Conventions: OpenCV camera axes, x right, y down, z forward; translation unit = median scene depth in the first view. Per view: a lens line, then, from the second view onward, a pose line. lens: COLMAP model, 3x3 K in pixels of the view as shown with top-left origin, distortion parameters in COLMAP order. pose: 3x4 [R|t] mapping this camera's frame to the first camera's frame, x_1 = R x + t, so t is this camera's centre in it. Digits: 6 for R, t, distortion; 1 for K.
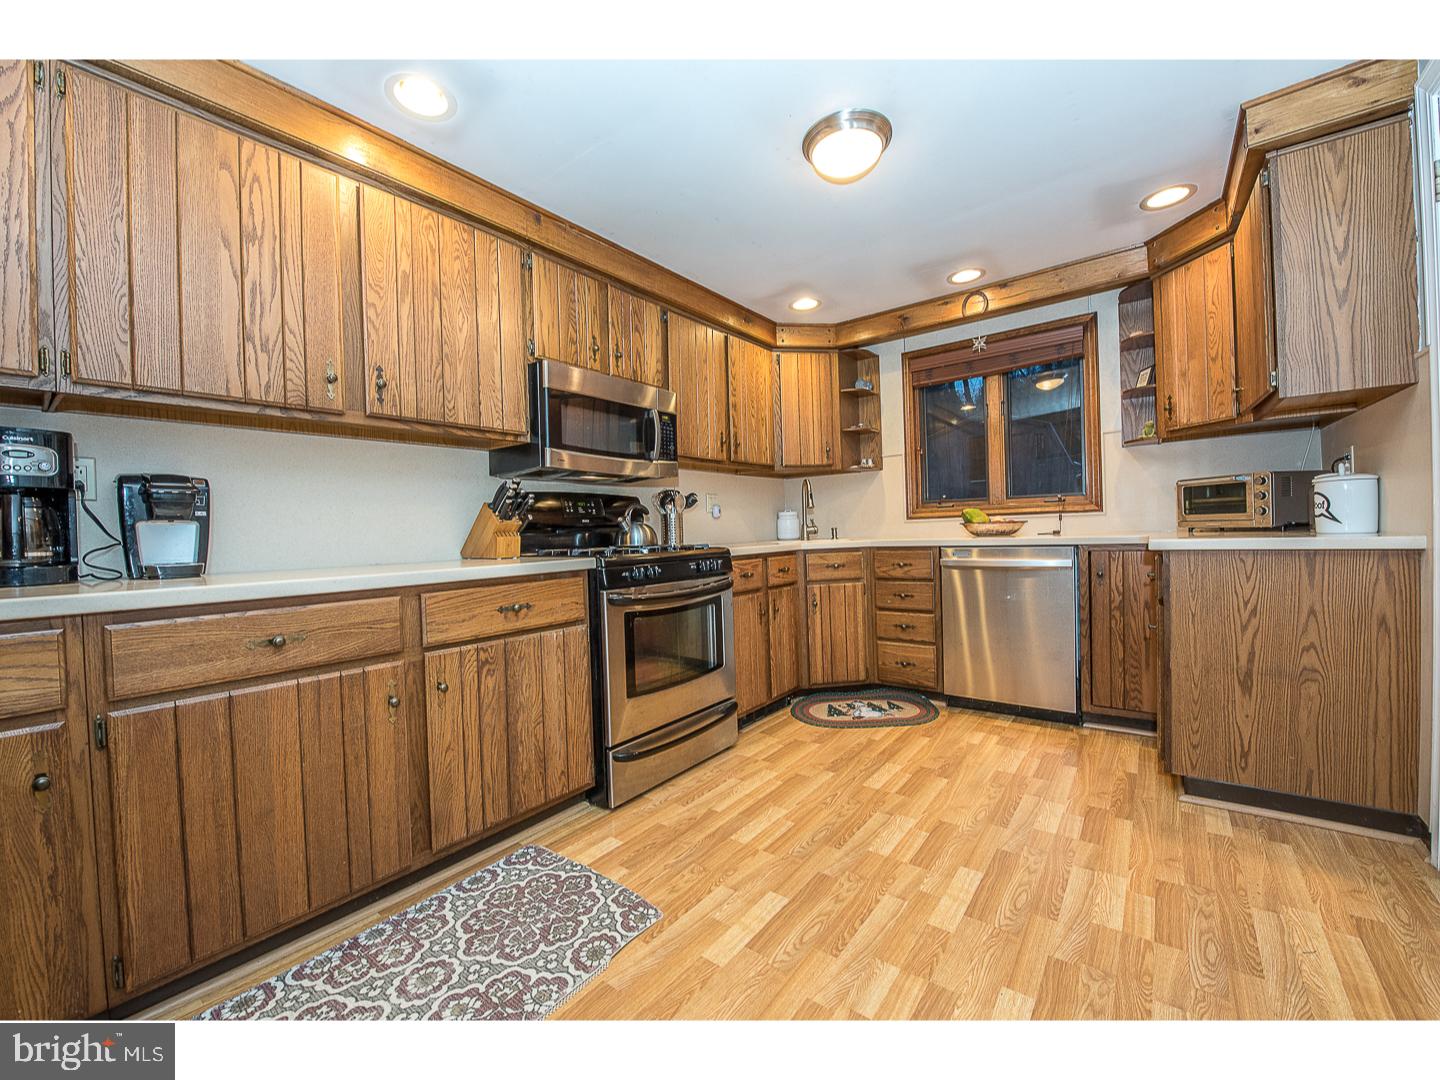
lens RADIAL K [[570.1, 0, 720.0], [0, 570.1, 540.0], [0, 0, 1]] dist [-0.020137, -0.000121]
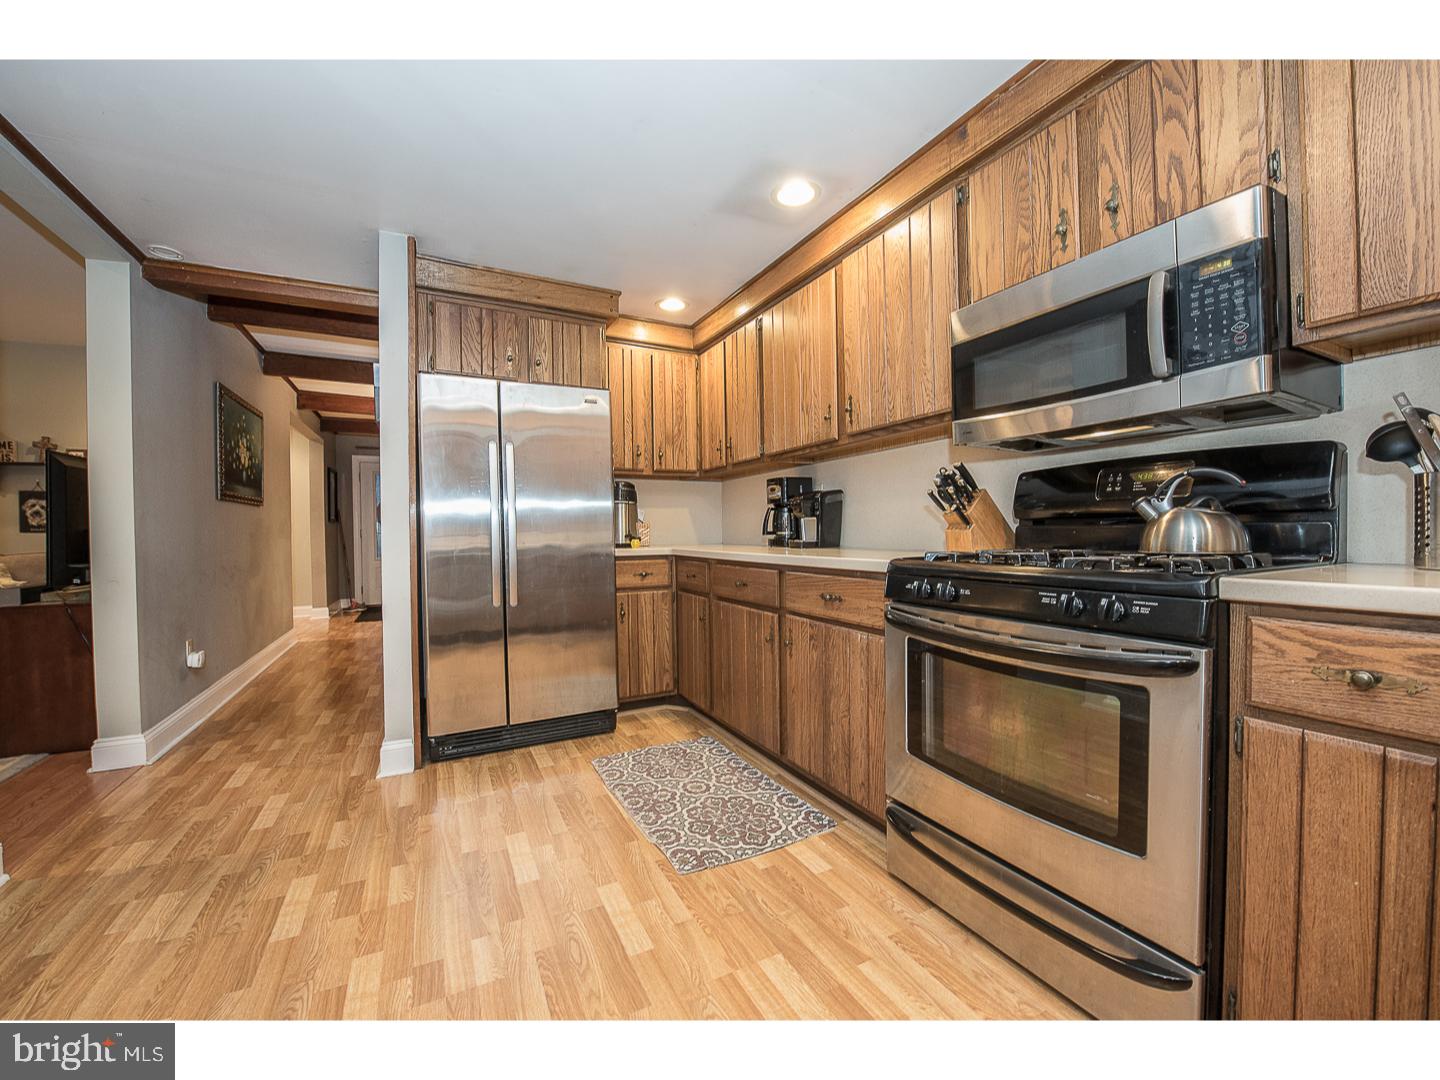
lens RADIAL K [[570.1, 0, 720.0], [0, 570.1, 540.0], [0, 0, 1]] dist [-0.020137, -0.000121]
pose [[-0.423859, 0.051104, -0.904285, 0.445989], [0.013258, 0.998650, 0.050223, -0.030325], [0.905631, 0.009298, -0.423964, 0.807308]]
